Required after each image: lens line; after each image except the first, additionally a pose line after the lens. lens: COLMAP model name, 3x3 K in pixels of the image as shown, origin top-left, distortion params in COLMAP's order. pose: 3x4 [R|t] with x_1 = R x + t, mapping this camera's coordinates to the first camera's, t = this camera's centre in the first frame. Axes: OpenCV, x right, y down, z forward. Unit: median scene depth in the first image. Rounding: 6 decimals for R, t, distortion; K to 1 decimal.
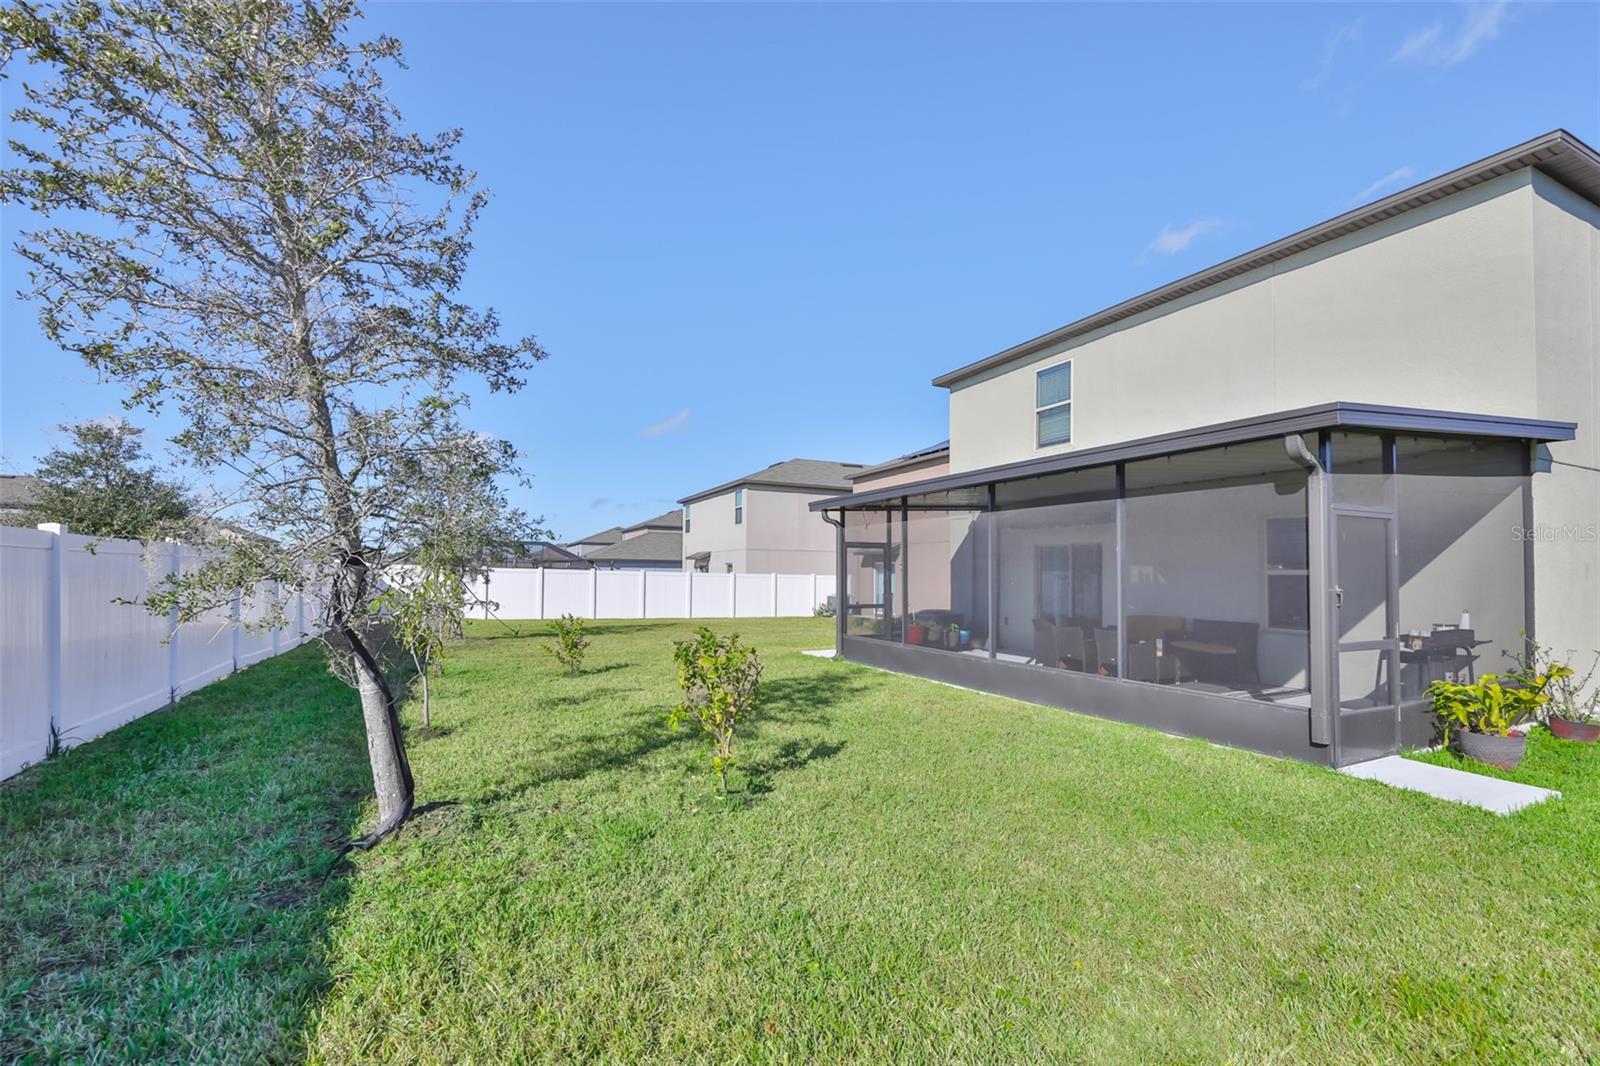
lens RADIAL K [[693.4, 0, 808.6], [0, 693.4, 550.7], [0, 0, 1]] dist [-0.000965, -0.000044]
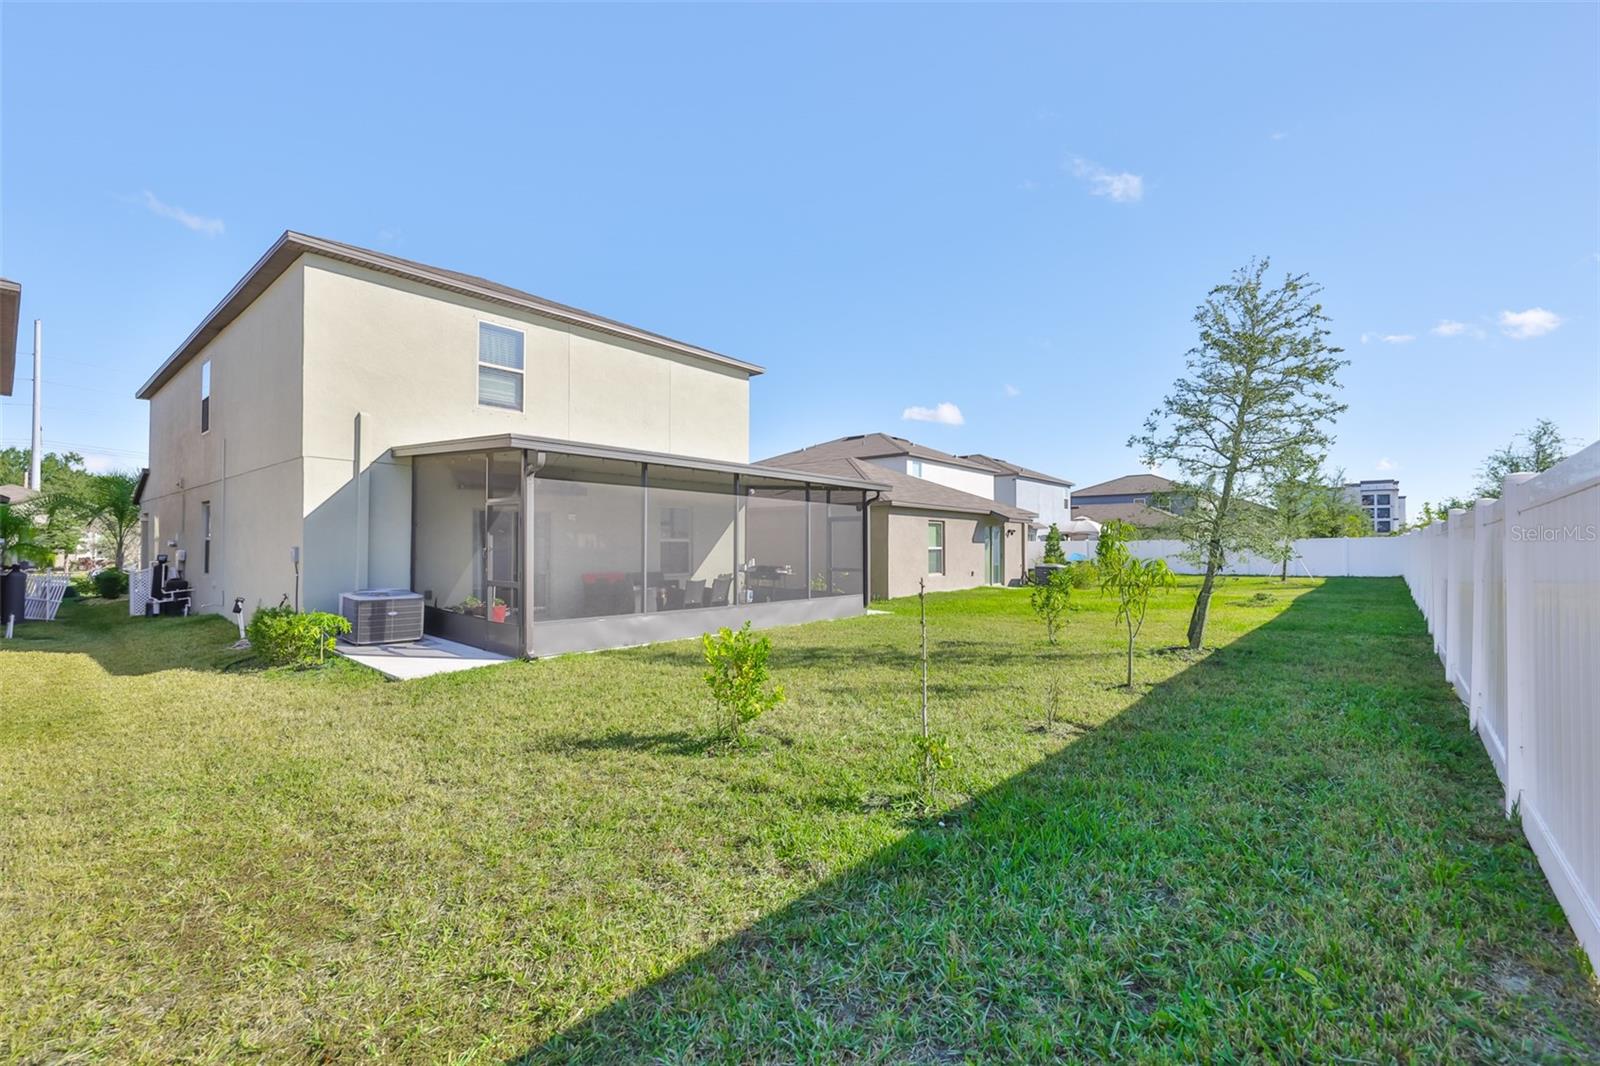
lens RADIAL K [[693.4, 0, 808.6], [0, 693.4, 550.7], [0, 0, 1]] dist [-0.000965, -0.000044]
pose [[-0.389918, -0.014251, 0.920739, -0.761210], [-0.039295, 0.999227, -0.001175, 0.034676], [-0.920011, -0.036638, -0.390177, 1.029955]]
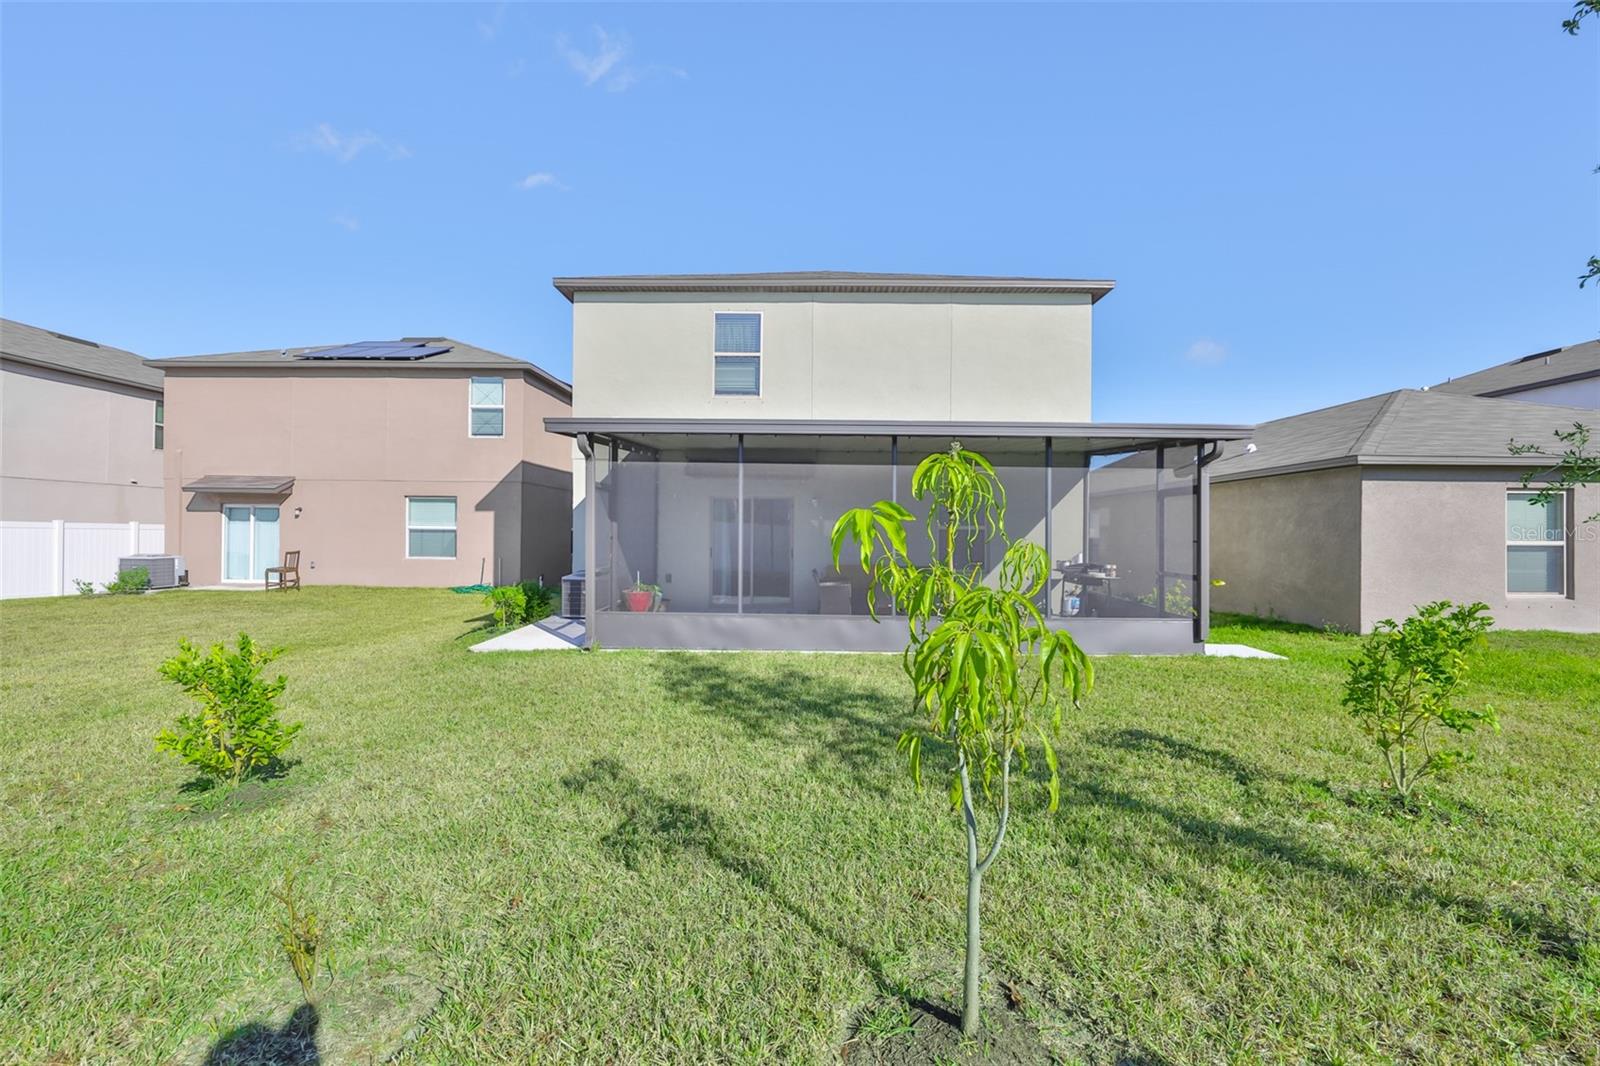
lens RADIAL K [[676.0, 0, 764.3], [0, 676.0, 530.1], [0, 0, 1]] dist [-0.002241, -0.000183]
pose [[0.461374, -0.004805, 0.887193, -0.501954], [-0.036465, 0.999038, 0.024373, 0.013613], [-0.886456, -0.043596, 0.460754, 0.549557]]
